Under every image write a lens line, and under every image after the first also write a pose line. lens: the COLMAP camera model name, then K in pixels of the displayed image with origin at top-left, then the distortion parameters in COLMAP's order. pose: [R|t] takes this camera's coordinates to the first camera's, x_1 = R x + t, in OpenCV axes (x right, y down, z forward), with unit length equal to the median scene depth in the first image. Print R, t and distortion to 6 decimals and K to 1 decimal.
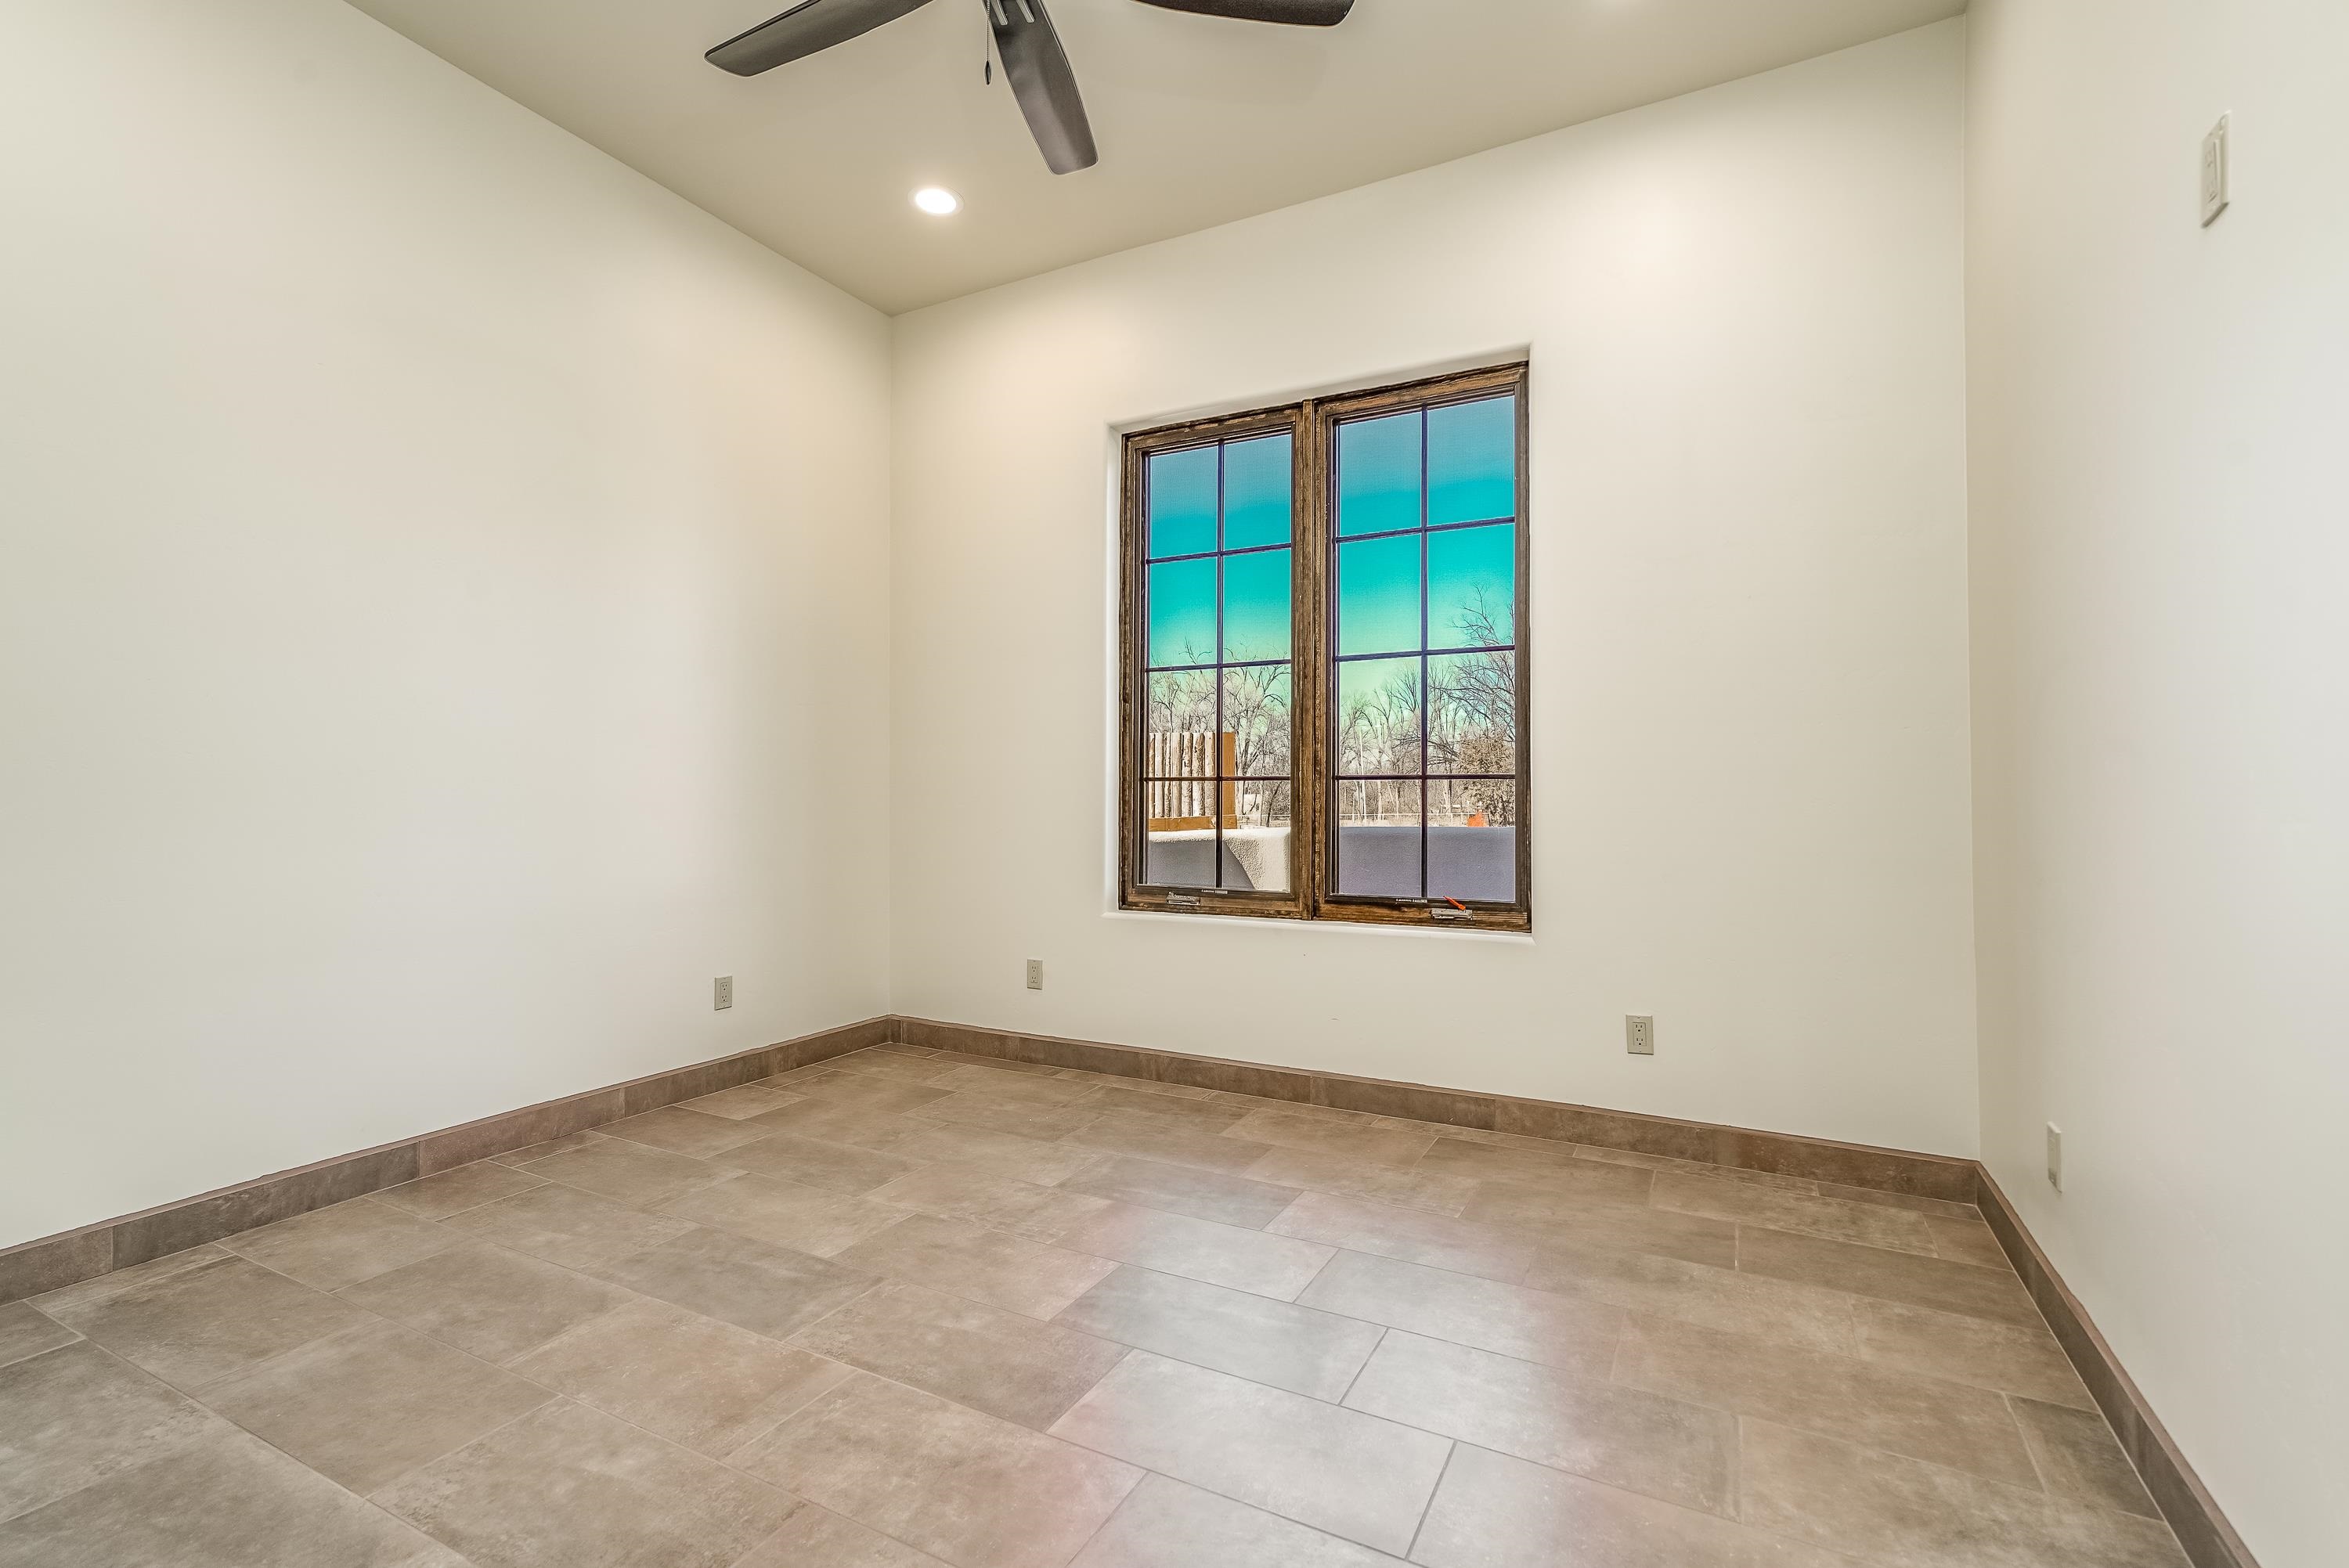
lens RADIAL K [[1060.2, 0, 1173.0], [0, 1060.2, 792.4], [0, 0, 1]] dist [-0.004577, 0.009060]
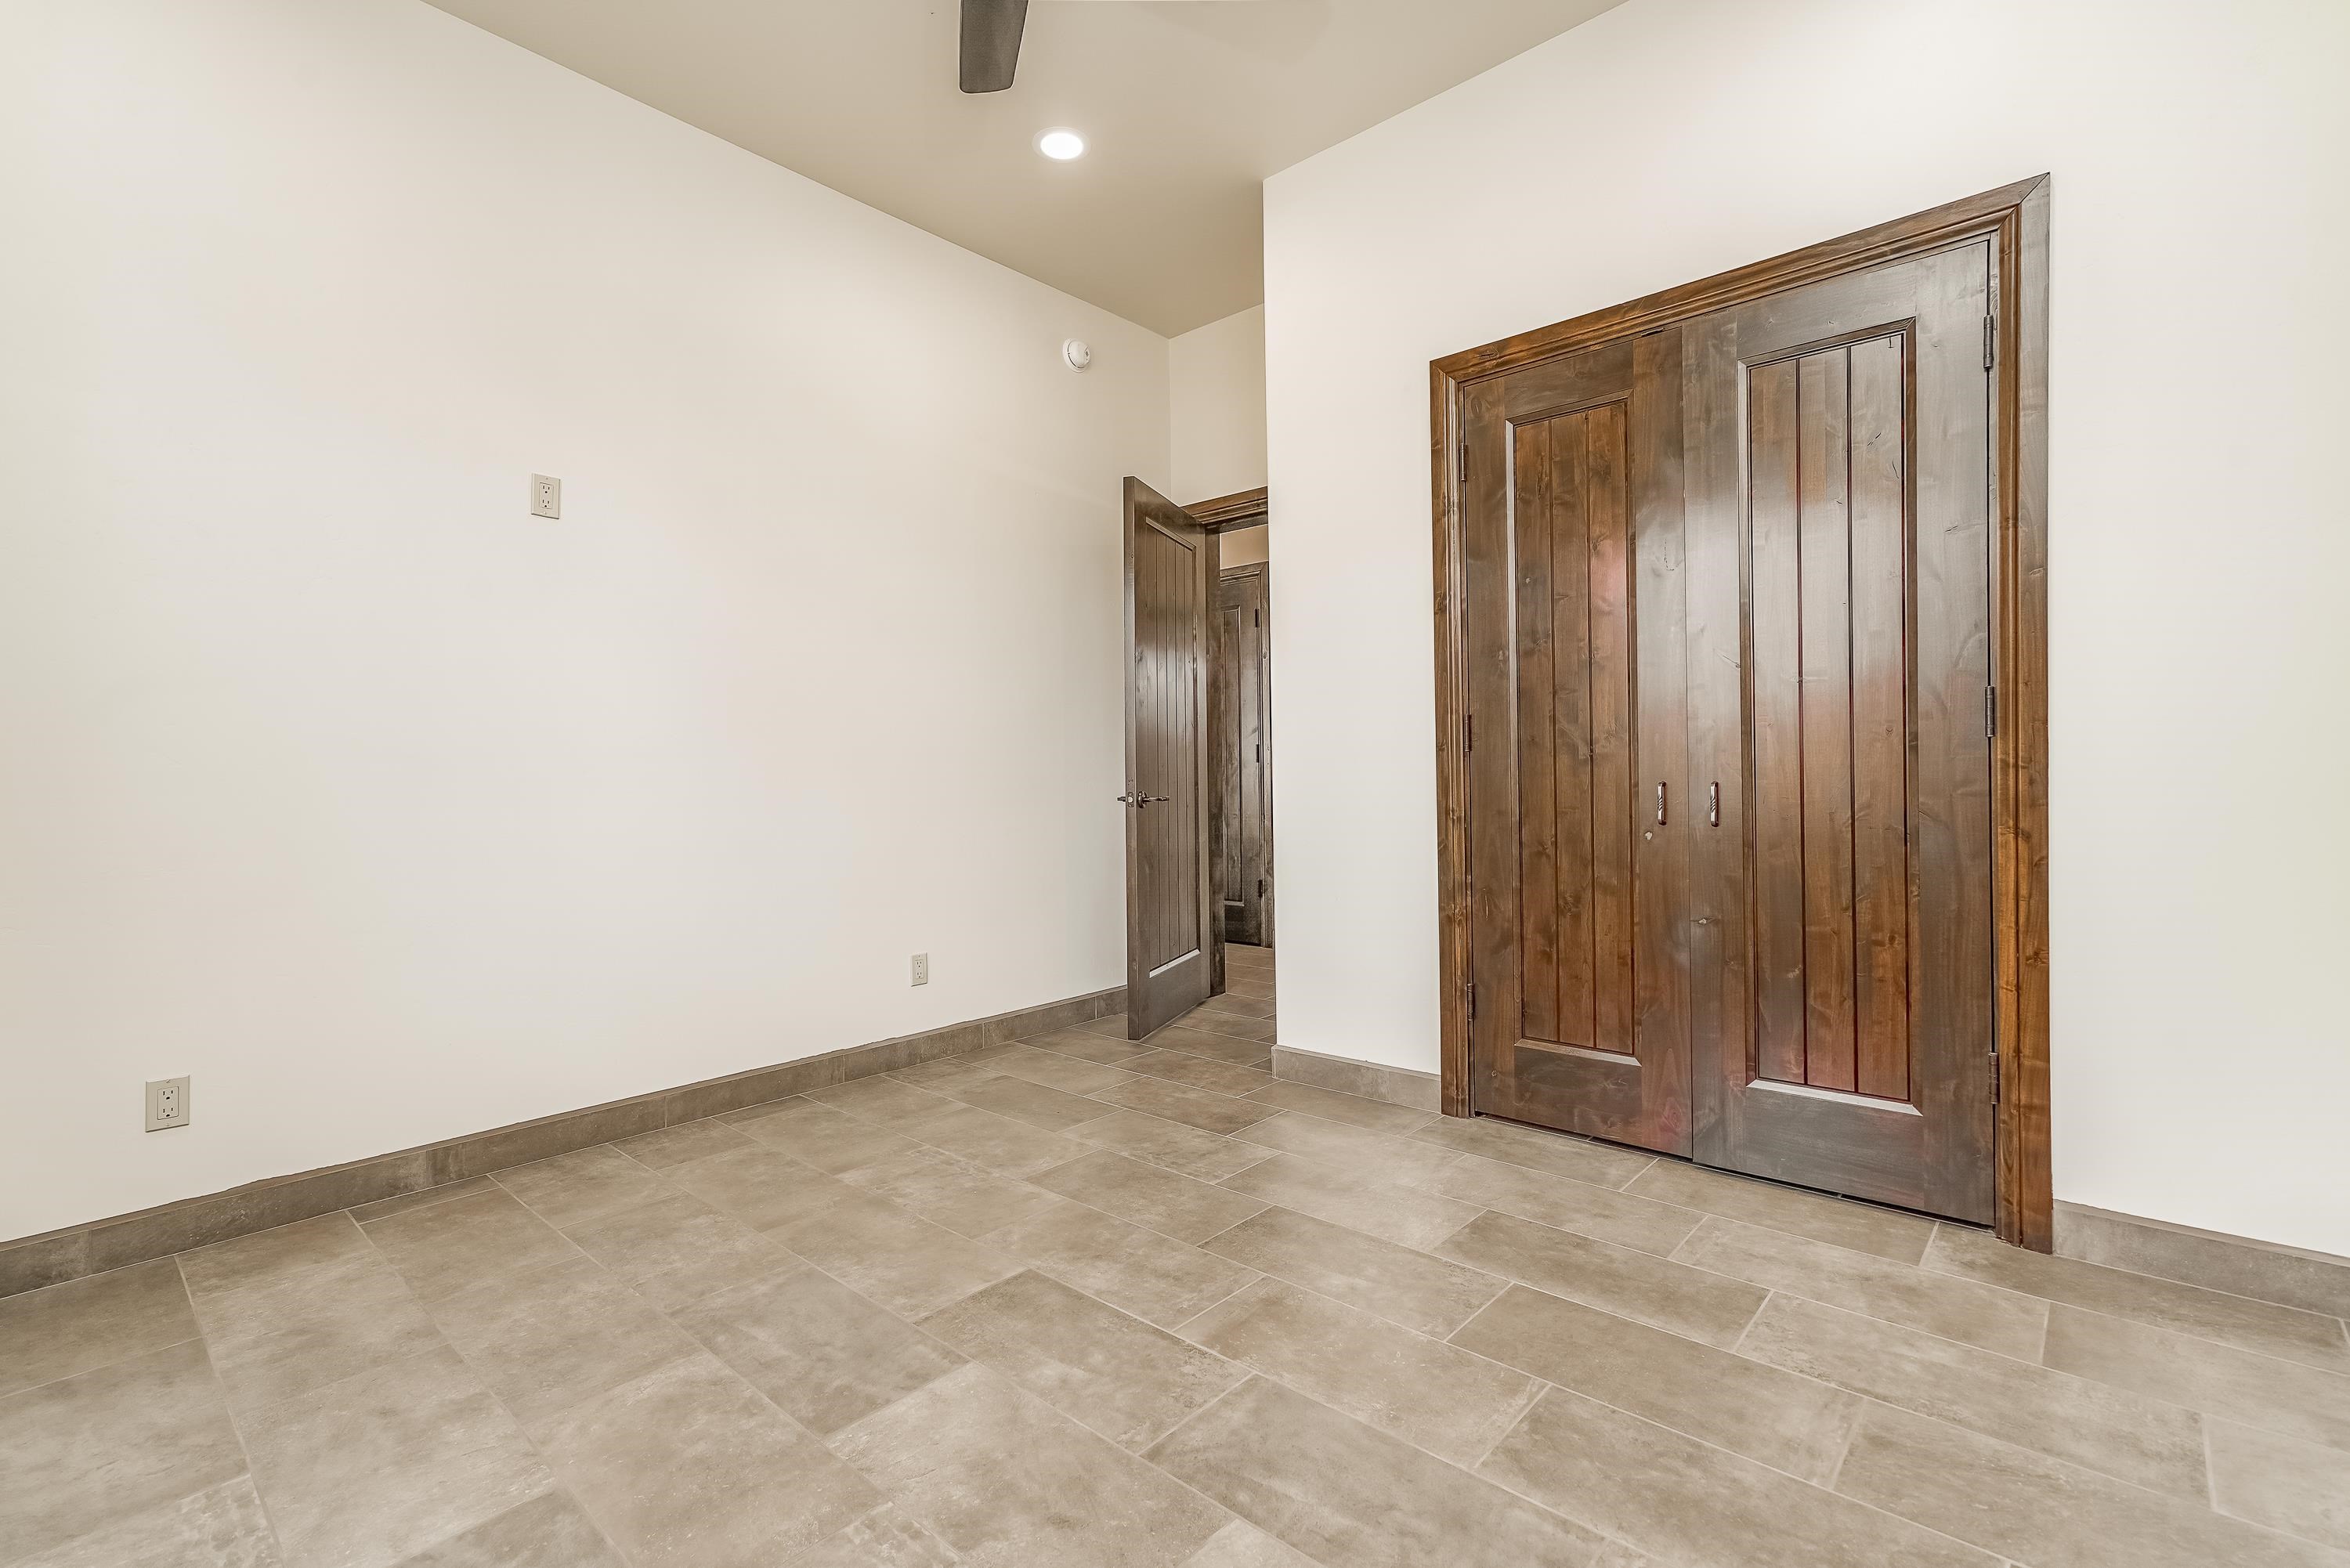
lens RADIAL K [[1060.7, 0, 1168.0], [0, 1060.7, 784.9], [0, 0, 1]] dist [-0.004577, 0.009060]
pose [[-0.969162, 0.014413, 0.246001, -0.537955], [0.016141, 0.999857, 0.005012, 0.007770], [-0.245894, 0.008828, -0.969256, 1.933733]]
